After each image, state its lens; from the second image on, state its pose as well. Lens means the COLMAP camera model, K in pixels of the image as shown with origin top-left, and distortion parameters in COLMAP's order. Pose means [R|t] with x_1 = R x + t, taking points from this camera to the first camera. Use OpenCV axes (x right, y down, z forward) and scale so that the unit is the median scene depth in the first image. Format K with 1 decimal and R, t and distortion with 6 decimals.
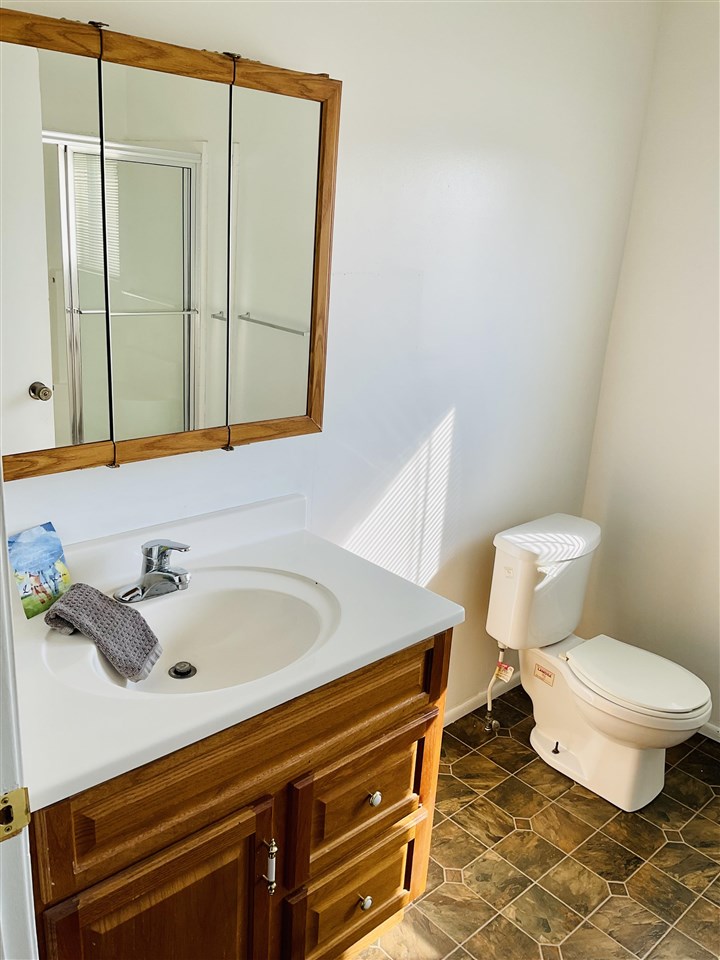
lens RADIAL K [[801.4, 0, 359.9], [0, 801.4, 479.8], [0, 0, 1]] dist [0.005155, -0.013749]
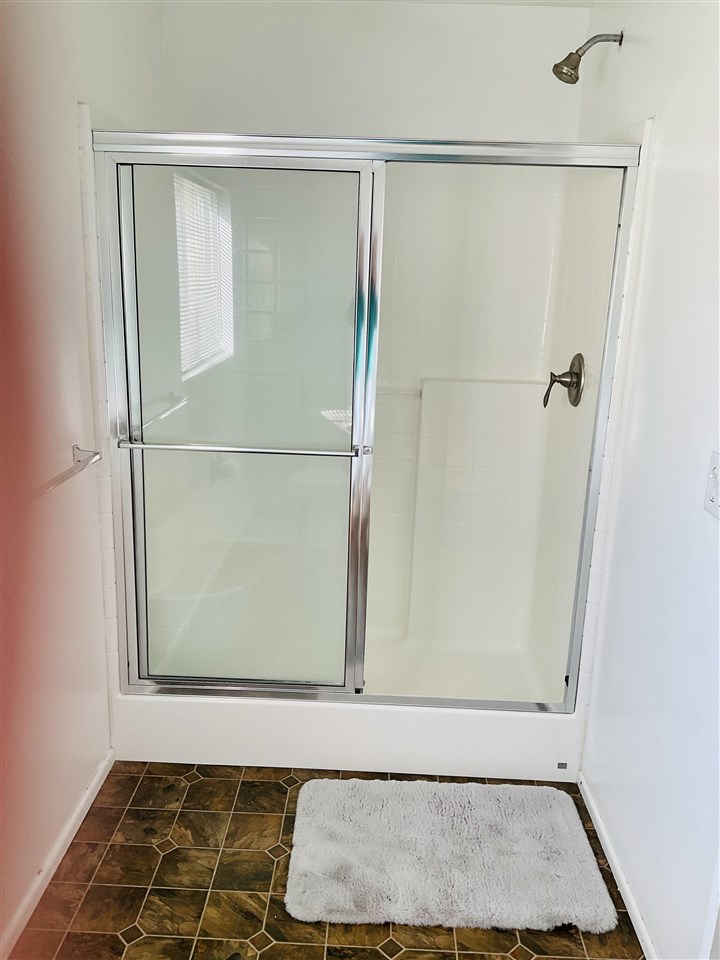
lens RADIAL K [[801.4, 0, 359.0], [0, 801.4, 480.2], [0, 0, 1]] dist [0.005155, -0.013749]
pose [[-0.711844, -0.259964, 0.652454, -0.327775], [0.134954, 0.861036, 0.490310, -0.351247], [-0.689250, 0.437076, -0.577840, 1.164143]]
